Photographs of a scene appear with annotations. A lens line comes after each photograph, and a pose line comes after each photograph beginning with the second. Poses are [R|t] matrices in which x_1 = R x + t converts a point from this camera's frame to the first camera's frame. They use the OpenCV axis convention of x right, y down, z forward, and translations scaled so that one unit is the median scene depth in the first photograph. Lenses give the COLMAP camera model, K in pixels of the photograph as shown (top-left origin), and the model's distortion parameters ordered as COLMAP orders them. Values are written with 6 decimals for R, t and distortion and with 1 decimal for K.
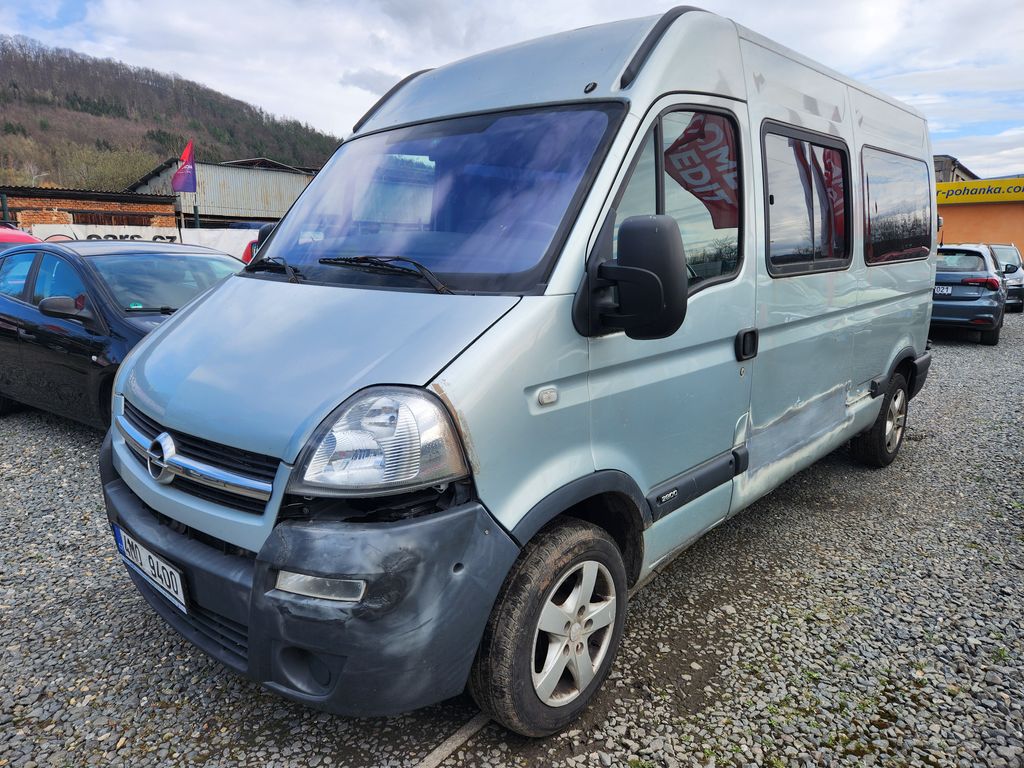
lens RADIAL K [[692.8, 0, 513.6], [0, 692.8, 382.1], [0, 0, 1]] dist [0.049177, -0.031819]
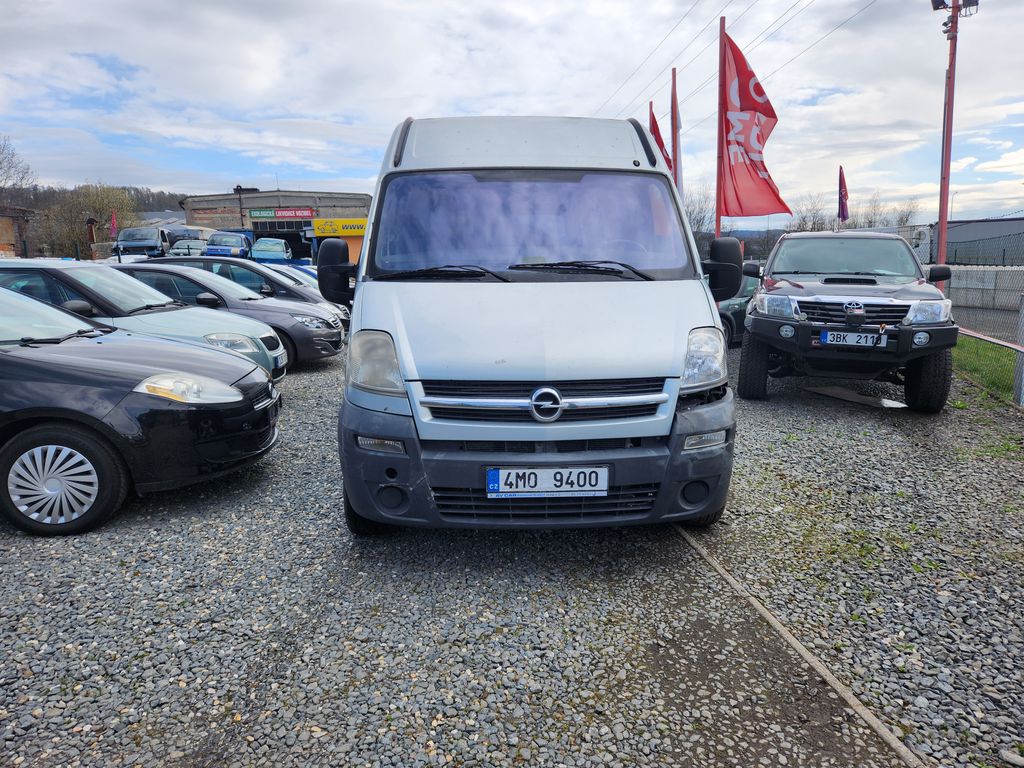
lens RADIAL K [[692.8, 0, 524.7], [0, 692.8, 375.5], [0, 0, 1]] dist [0.049177, -0.031819]
pose [[0.680564, -0.120867, 0.722651, -1.303218], [0.151463, 0.988204, 0.022641, 0.011046], [-0.716863, 0.094046, 0.690842, 0.055091]]
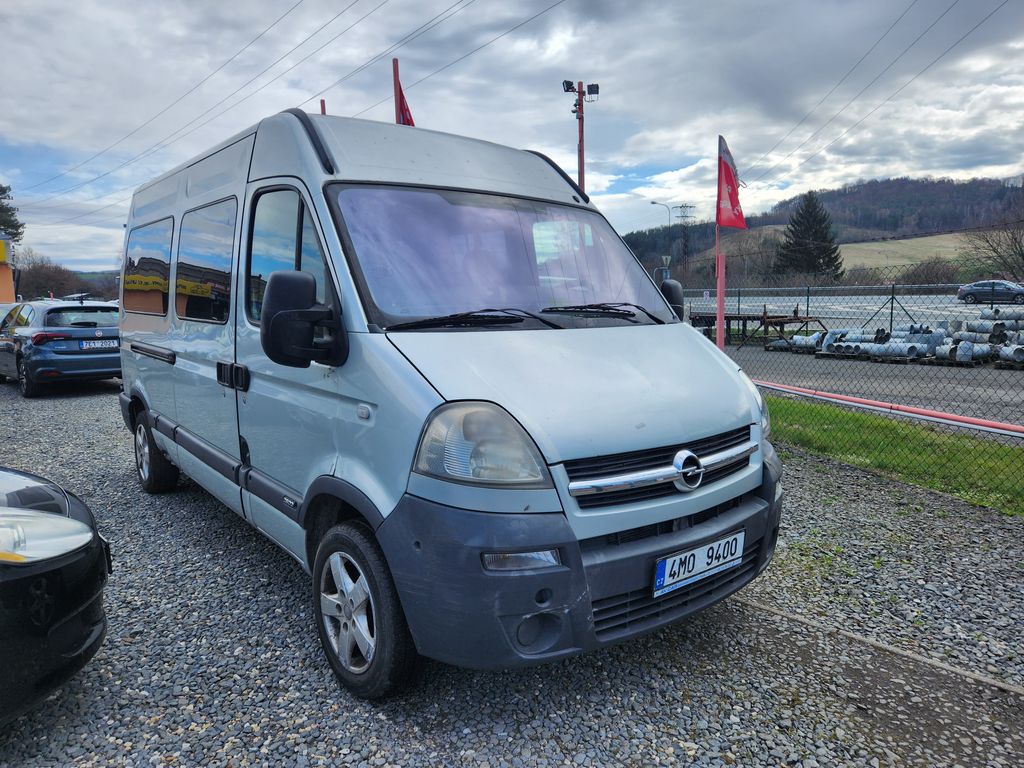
lens RADIAL K [[692.8, 0, 508.2], [0, 692.8, 384.0], [0, 0, 1]] dist [0.049177, -0.031819]
pose [[0.112038, -0.118989, 0.986554, -1.444791], [0.201668, 0.974867, 0.094677, -0.182637], [-0.973025, 0.188349, 0.133219, 0.961423]]
